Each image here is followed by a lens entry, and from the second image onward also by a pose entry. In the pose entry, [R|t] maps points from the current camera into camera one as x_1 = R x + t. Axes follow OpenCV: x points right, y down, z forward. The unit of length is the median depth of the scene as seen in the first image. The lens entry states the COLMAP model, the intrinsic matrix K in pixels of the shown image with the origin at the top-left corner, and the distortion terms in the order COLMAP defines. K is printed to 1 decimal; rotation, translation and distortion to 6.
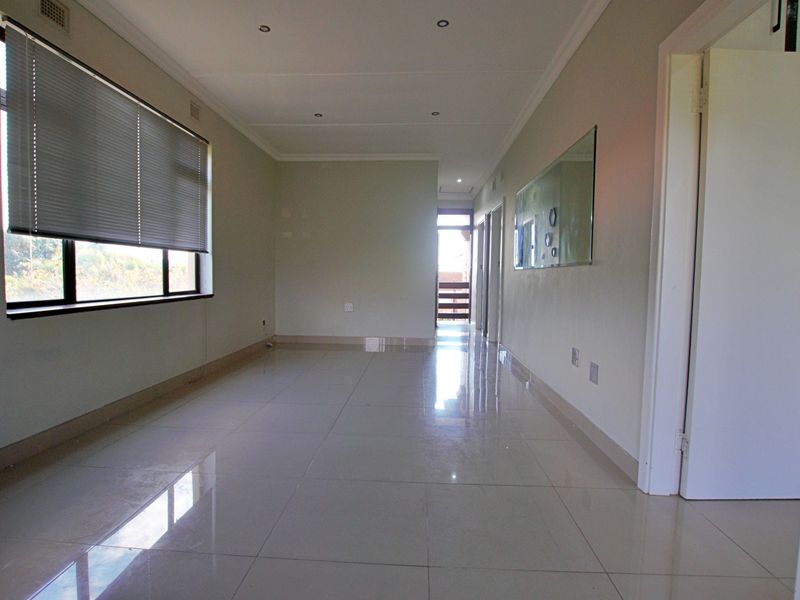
lens RADIAL K [[402.3, 0, 400.0], [0, 402.3, 300.0], [0, 0, 1]] dist [-0.027758, -0.000018]
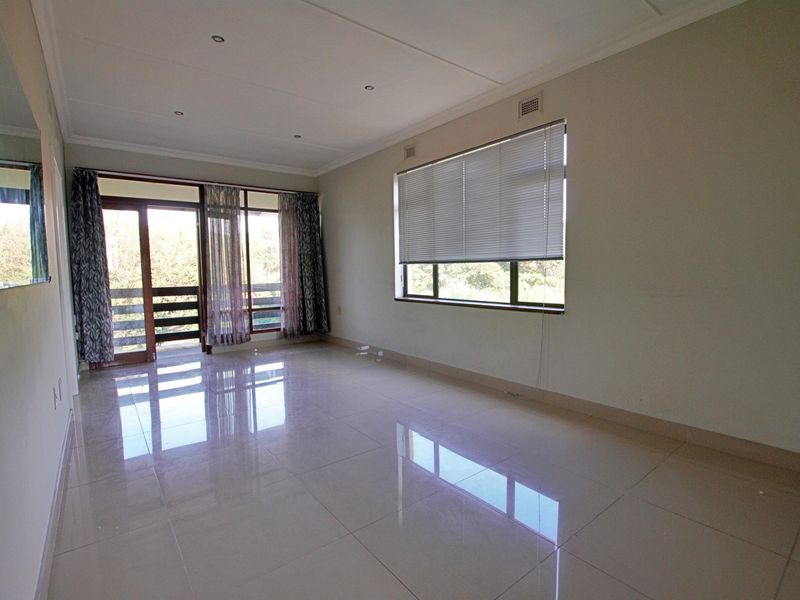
lens RADIAL K [[402.3, 0, 400.0], [0, 402.3, 300.0], [0, 0, 1]] dist [-0.027758, -0.000018]
pose [[-0.760547, 0.049347, -0.647404, 0.390684], [-0.032766, 0.992920, 0.114176, -0.156067], [0.648455, 0.108049, -0.753546, 1.872434]]
